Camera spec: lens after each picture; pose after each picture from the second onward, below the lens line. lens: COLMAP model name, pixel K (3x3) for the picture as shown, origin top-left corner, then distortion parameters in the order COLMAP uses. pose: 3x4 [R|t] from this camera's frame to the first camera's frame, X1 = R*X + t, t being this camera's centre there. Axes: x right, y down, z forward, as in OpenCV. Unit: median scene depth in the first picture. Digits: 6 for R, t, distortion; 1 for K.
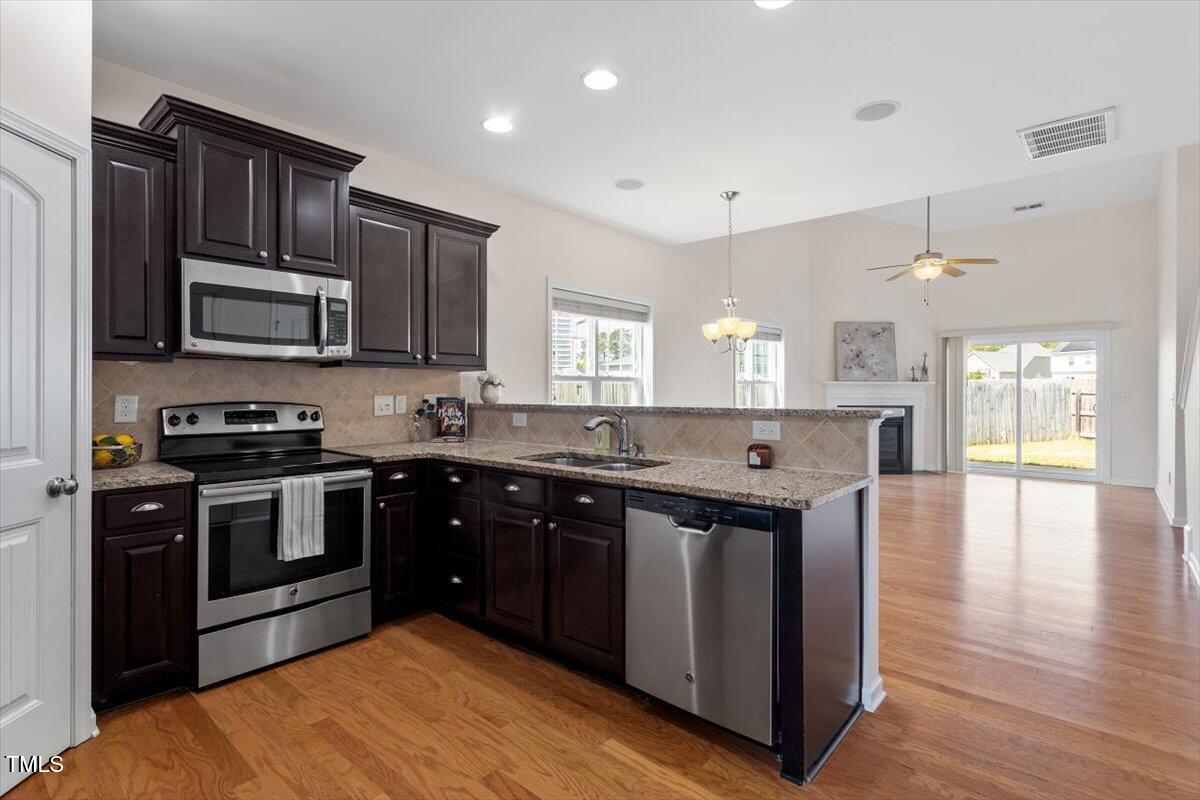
lens RADIAL K [[564.6, 0, 593.4], [0, 564.6, 391.6], [0, 0, 1]] dist [0.001779, 0.001326]
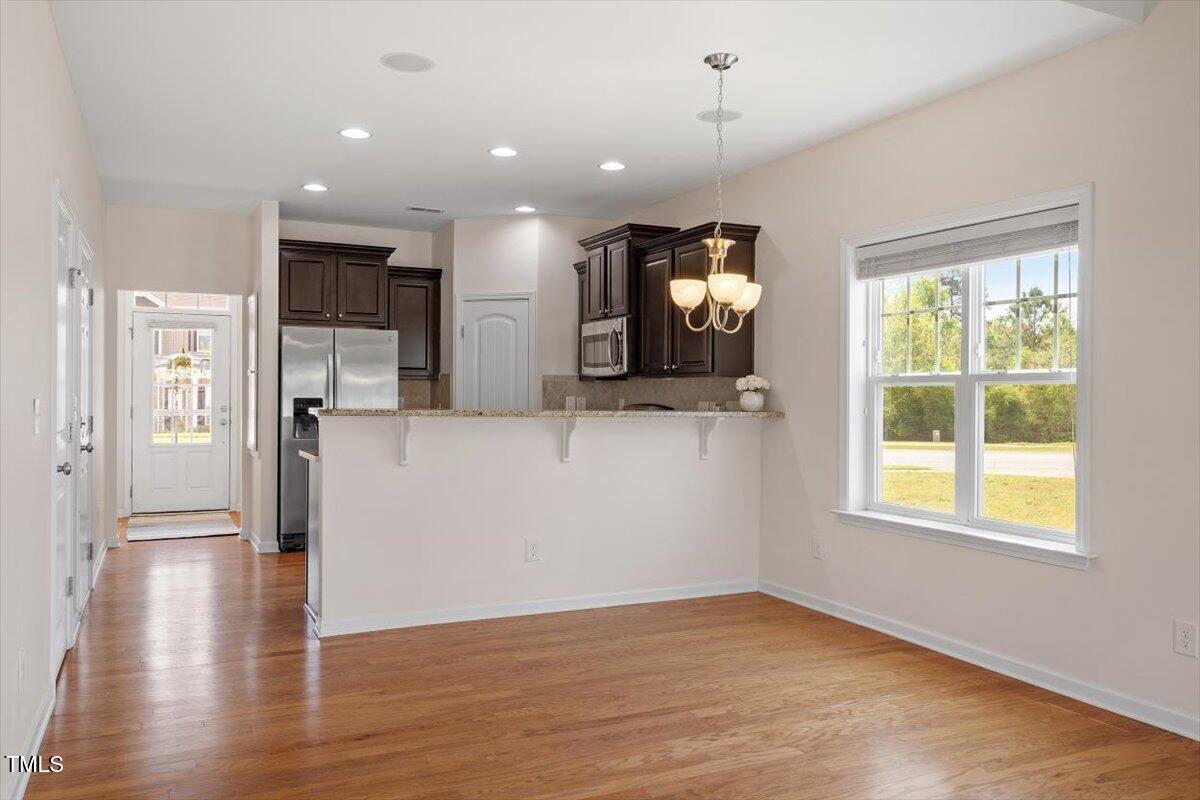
lens RADIAL K [[922.1, 0, 603.8], [0, 922.1, 397.9], [0, 0, 1]] dist [0.003684, 0.020037]
pose [[-0.382326, 0.000007, -0.924028, 1.757802], [-0.013623, 0.999891, 0.005644, -0.011579], [0.923927, 0.014745, -0.382284, 1.918226]]
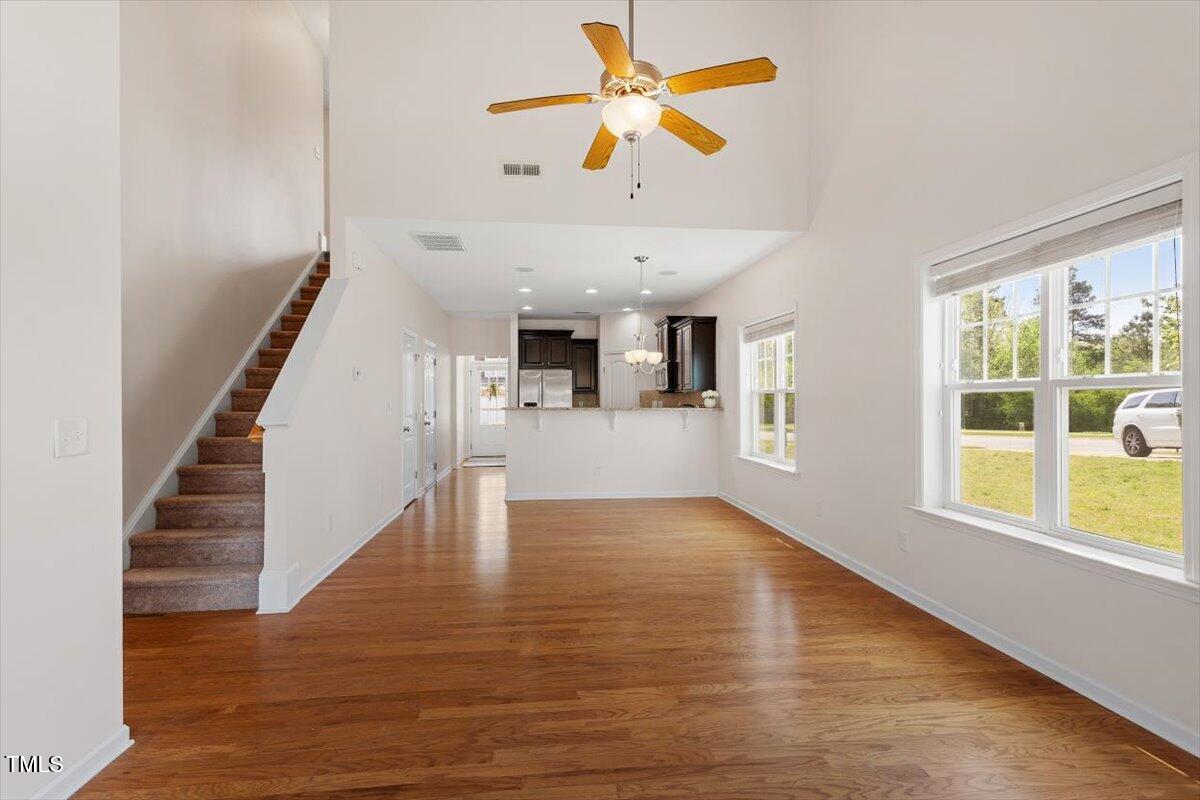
lens RADIAL K [[584.8, 0, 599.1], [0, 584.8, 395.8], [0, 0, 1]] dist [-0.009571, 0.002734]
pose [[-0.668699, -0.003158, -0.743527, 2.046941], [-0.003707, 0.999993, -0.000913, -0.024802], [0.743524, 0.002146, -0.668705, 2.834909]]
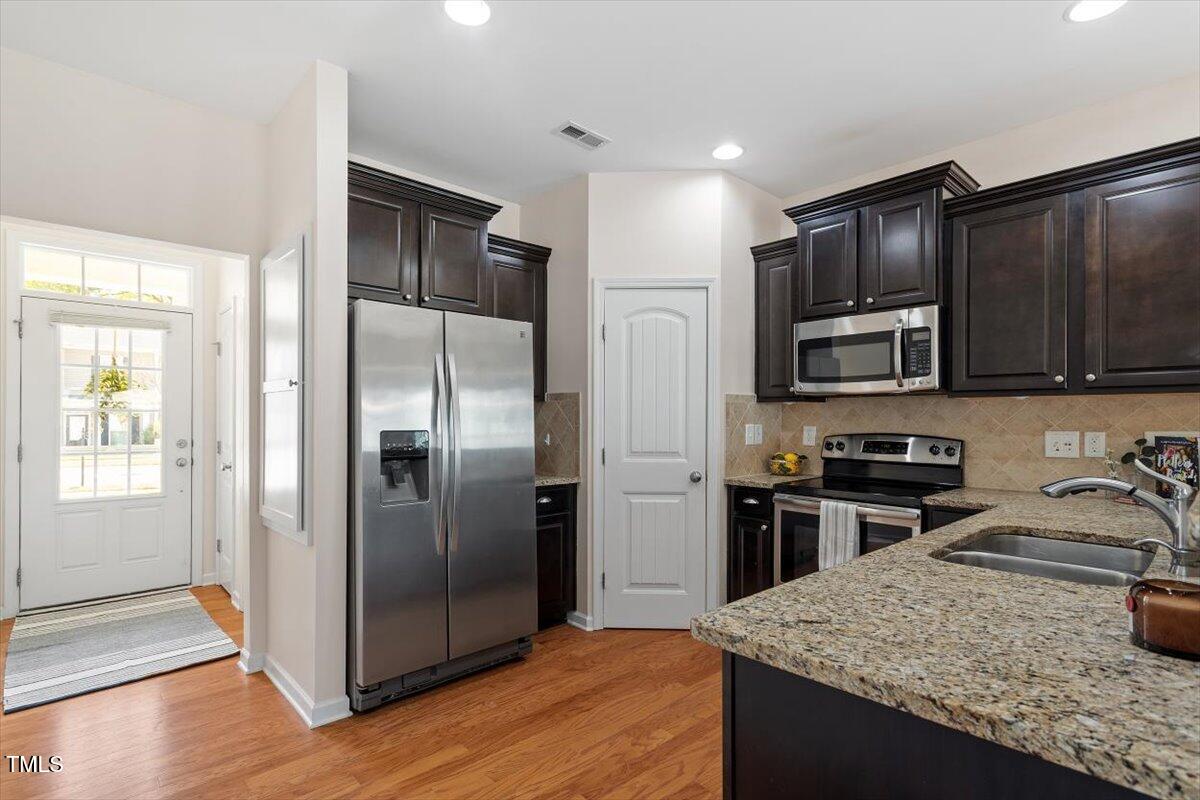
lens RADIAL K [[584.8, 0, 606.4], [0, 584.8, 415.1], [0, 0, 1]] dist [-0.009571, 0.002734]
pose [[-0.084545, -0.007359, -0.996392, 0.594745], [-0.008313, 0.999943, -0.006680, -0.005826], [0.996385, 0.007718, -0.084601, 0.585149]]
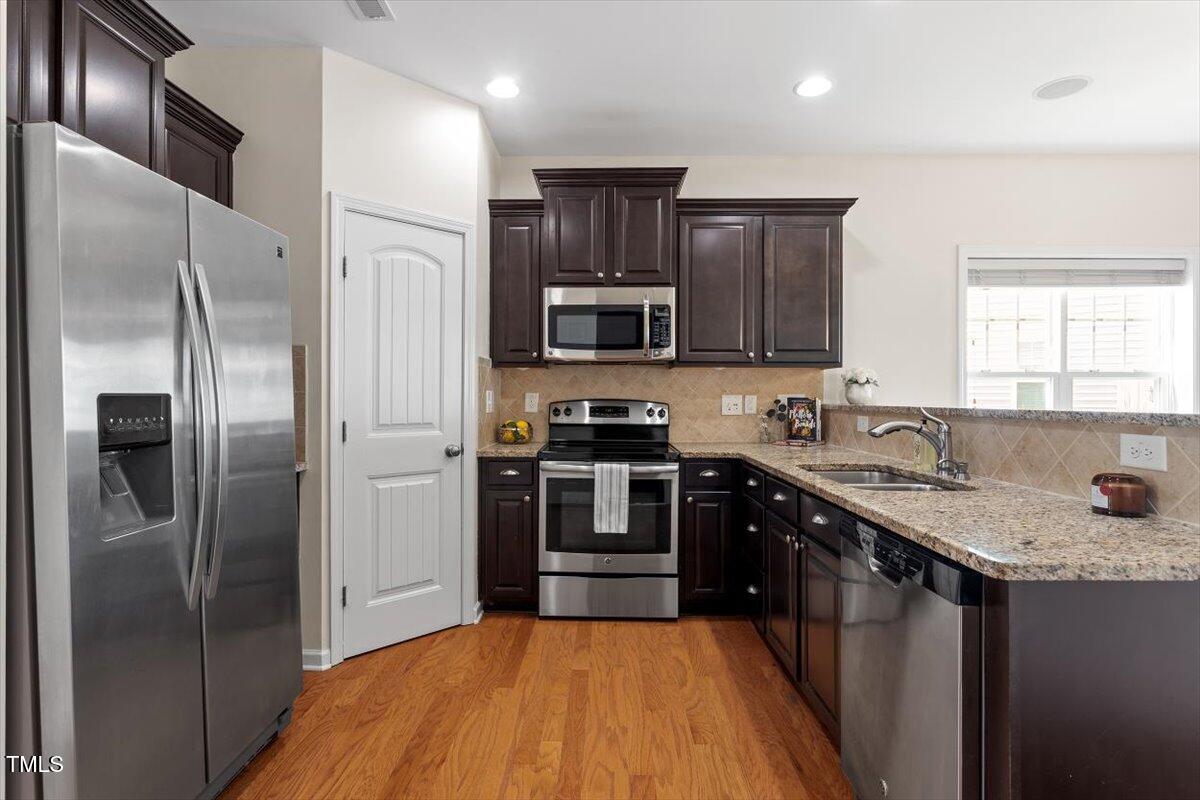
lens RADIAL K [[584.8, 0, 606.7], [0, 584.8, 395.7], [0, 0, 1]] dist [-0.009571, 0.002734]
pose [[0.660272, 0.001357, -0.751025, 0.342255], [-0.004750, 0.999986, -0.002369, 0.014723], [0.751012, 0.005131, 0.660269, 0.182912]]
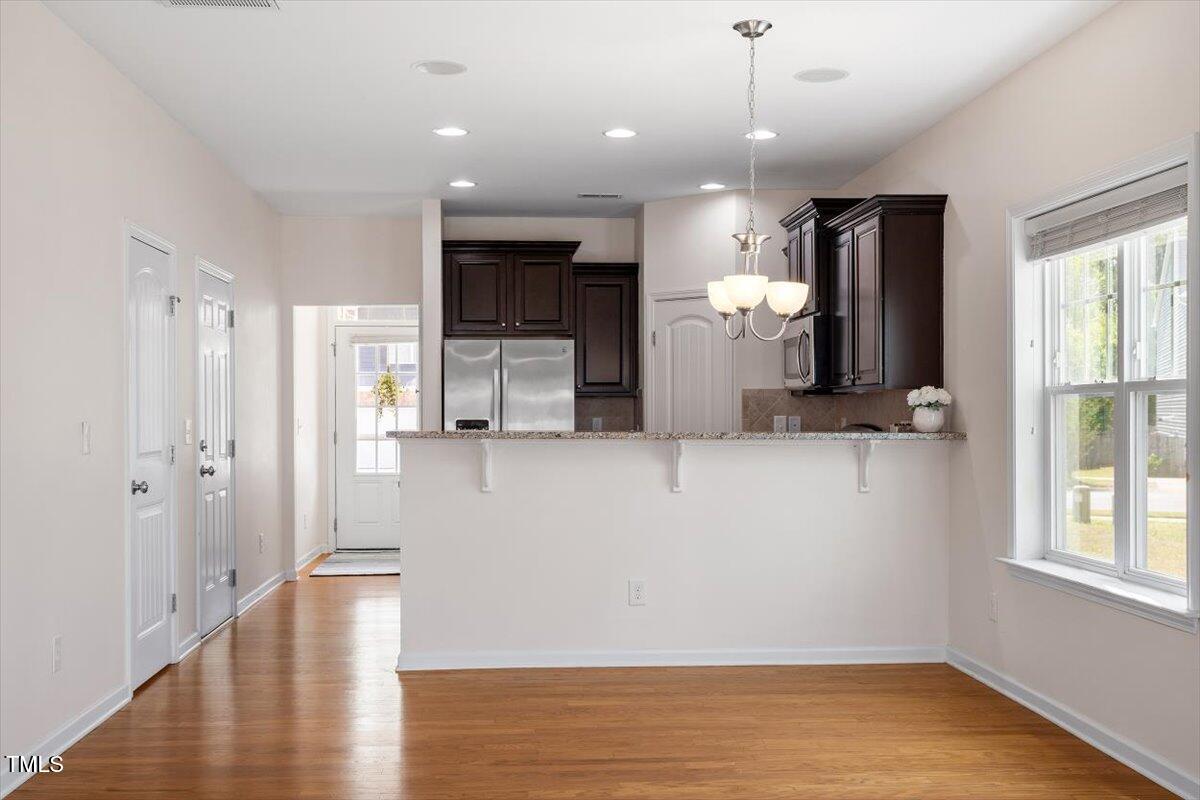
lens RADIAL K [[1300.0, 0, 591.3], [0, 1300.0, 422.0], [0, 0, 1]] dist [0.037351, 0.000000]
pose [[-0.699132, 0.006342, -0.714964, 1.778403], [-0.002564, 0.999932, 0.011377, -0.016837], [0.714988, 0.009787, -0.699069, 2.606942]]
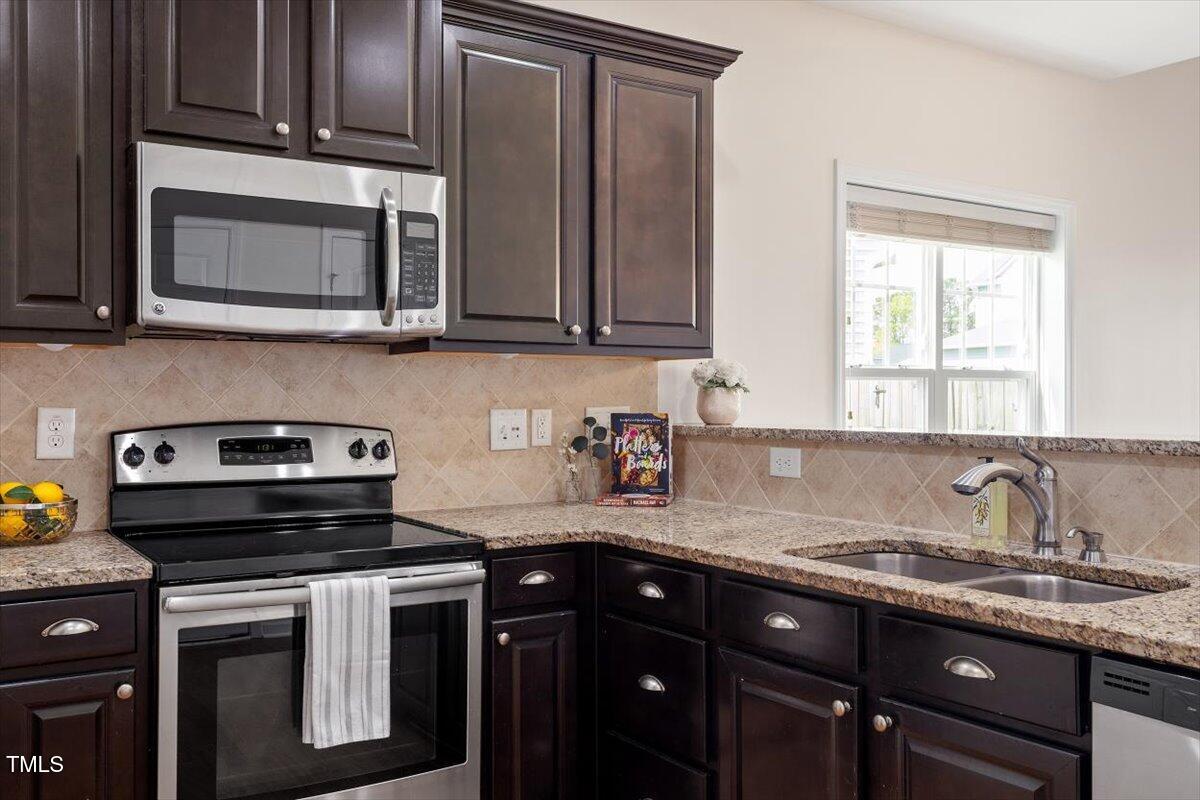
lens RADIAL K [[1051.2, 0, 599.4], [0, 1051.2, 399.2], [0, 0, 1]] dist [0.005877, -0.001607]
pose [[0.962205, 0.000270, -0.272326, -0.054447], [-0.000821, 0.999998, -0.001907, -0.000292], [0.272325, 0.002058, 0.962203, 0.167435]]
